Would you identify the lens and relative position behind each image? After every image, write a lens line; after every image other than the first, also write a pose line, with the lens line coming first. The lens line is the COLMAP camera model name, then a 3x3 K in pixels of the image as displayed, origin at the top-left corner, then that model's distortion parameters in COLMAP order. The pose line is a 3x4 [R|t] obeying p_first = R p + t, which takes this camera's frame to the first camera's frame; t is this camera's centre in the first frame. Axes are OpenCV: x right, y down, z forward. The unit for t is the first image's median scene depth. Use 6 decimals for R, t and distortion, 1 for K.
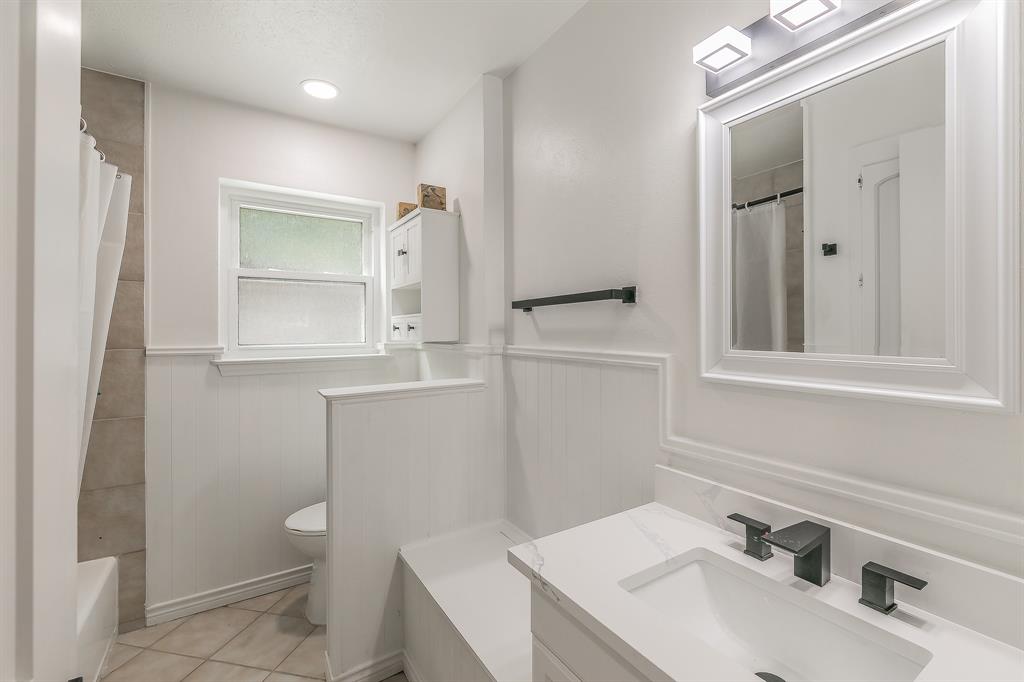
lens RADIAL K [[449.0, 0, 529.7], [0, 449.0, 324.8], [0, 0, 1]] dist [0.007165, -0.000017]
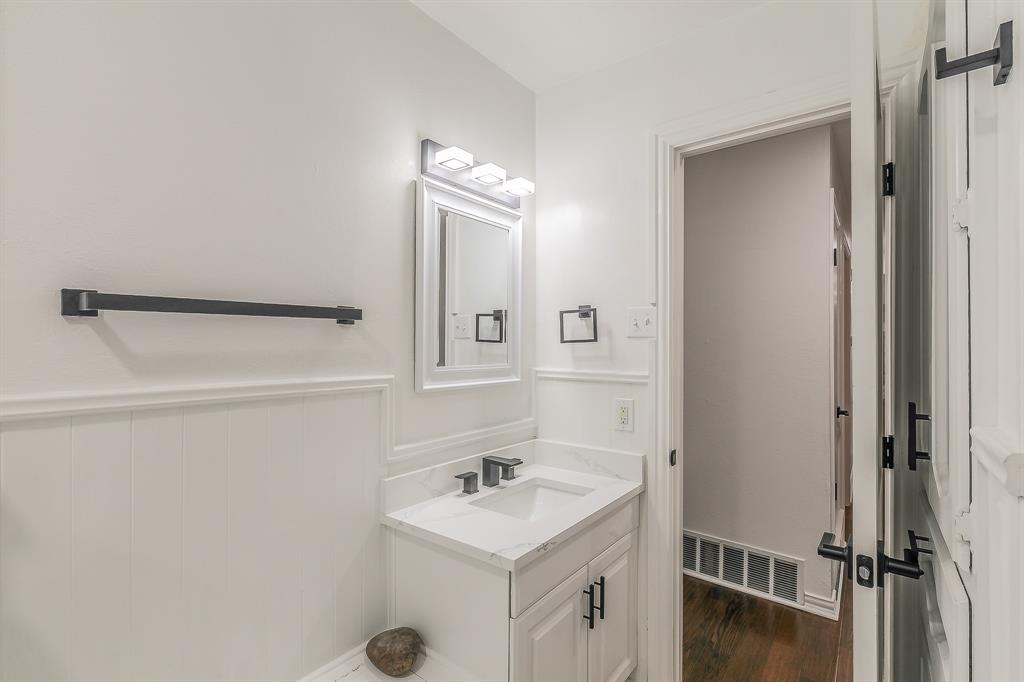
lens RADIAL K [[449.0, 0, 516.0], [0, 449.0, 347.5], [0, 0, 1]] dist [0.007165, -0.000017]
pose [[-0.290848, 0.005607, 0.956753, -0.855594], [-0.005857, 0.999954, -0.007641, 0.004581], [-0.956751, -0.007826, -0.290802, 1.046588]]
